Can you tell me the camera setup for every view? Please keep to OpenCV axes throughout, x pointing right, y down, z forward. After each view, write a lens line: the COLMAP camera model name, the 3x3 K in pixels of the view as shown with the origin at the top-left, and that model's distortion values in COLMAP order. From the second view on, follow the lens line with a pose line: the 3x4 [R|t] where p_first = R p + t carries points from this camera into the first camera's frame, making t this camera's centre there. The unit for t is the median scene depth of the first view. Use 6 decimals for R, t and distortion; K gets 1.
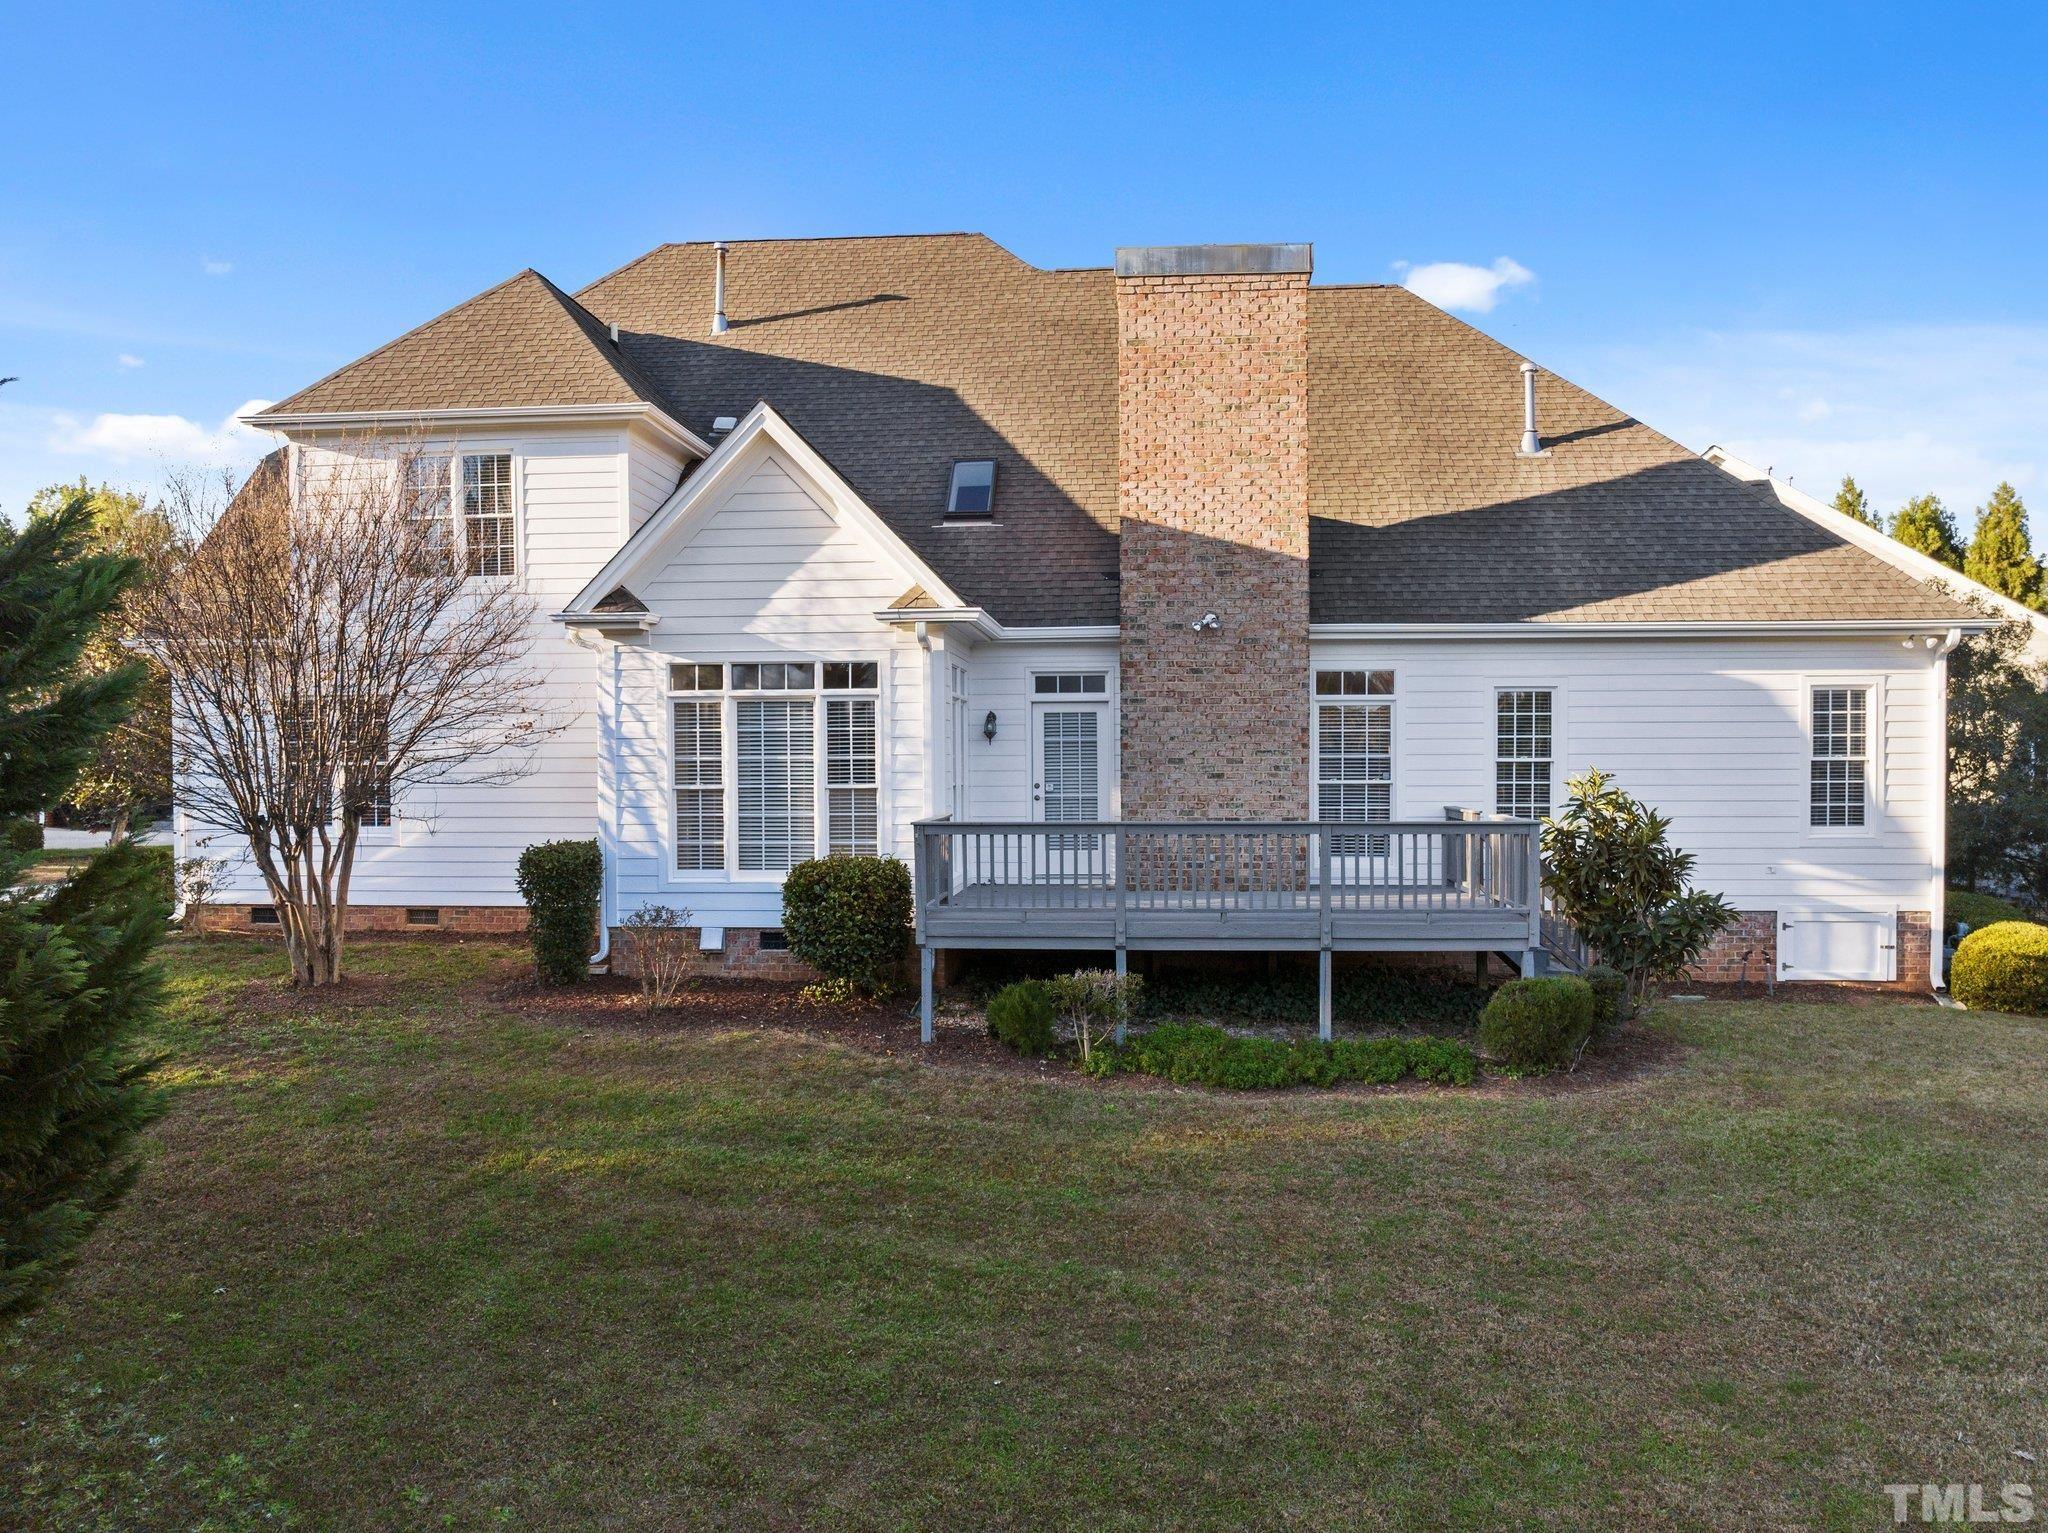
lens RADIAL K [[1449.5, 0, 1031.0], [0, 1449.5, 804.7], [0, 0, 1]] dist [-0.030359, -0.006094]
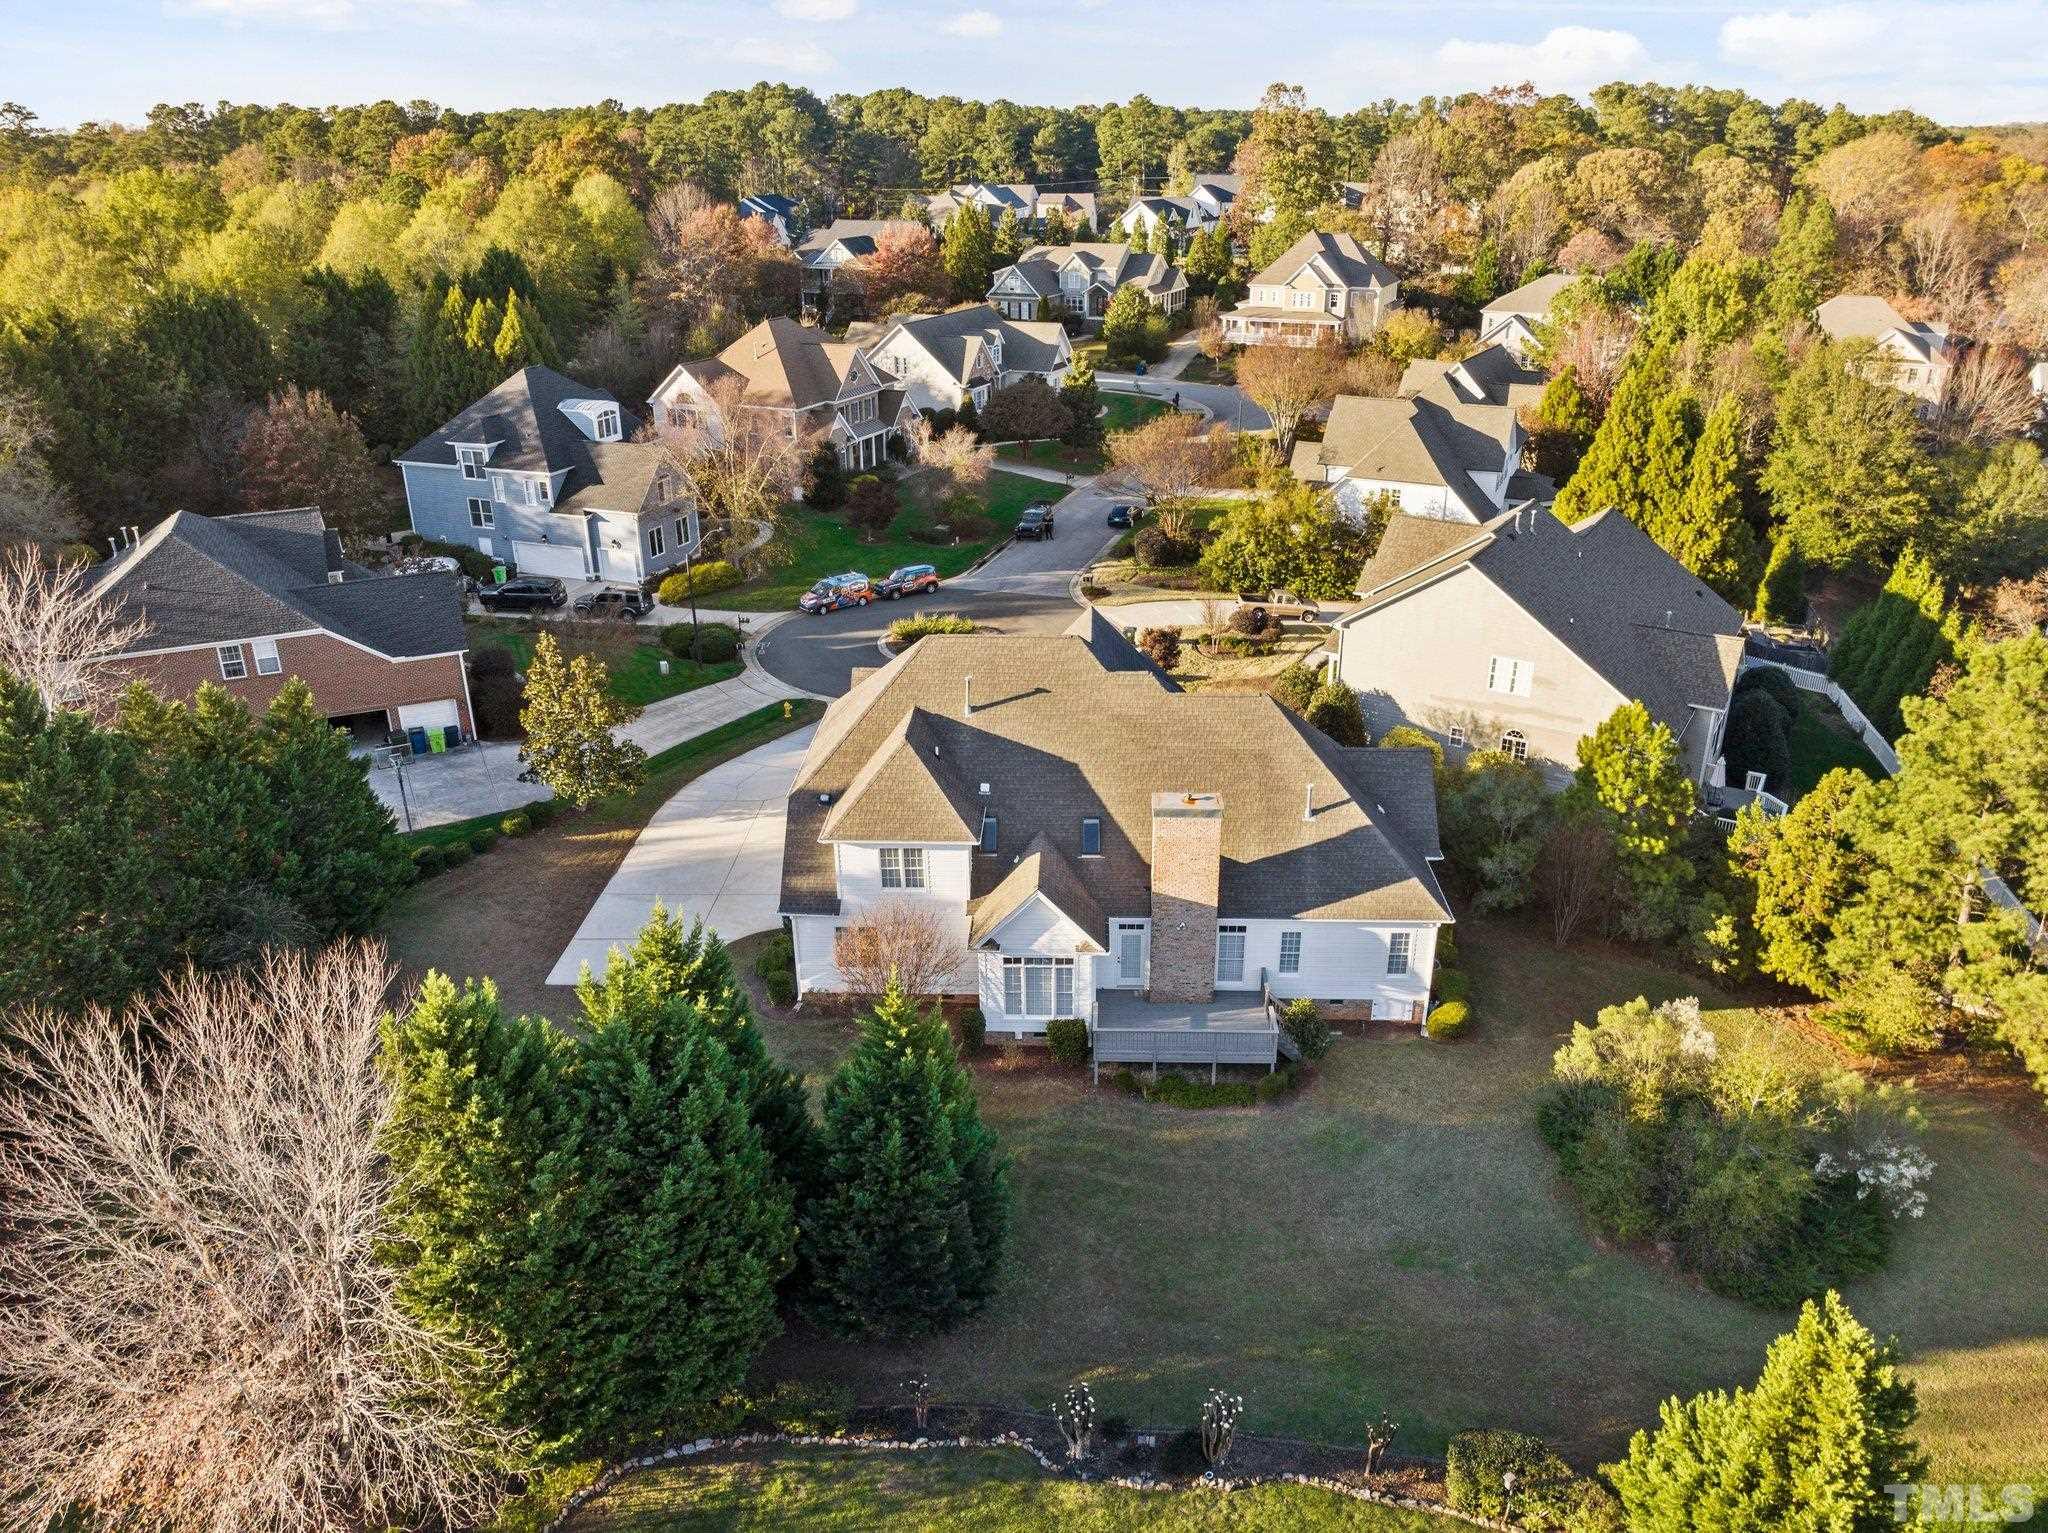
lens RADIAL K [[1444.6, 0, 1035.2], [0, 1444.6, 768.0], [0, 0, 1]] dist [-0.028555, -0.007033]
pose [[0.998854, -0.022335, 0.042327, -0.285624], [0.005099, 0.929049, 0.369921, -1.484163], [-0.047586, -0.369281, 0.928099, -1.545391]]
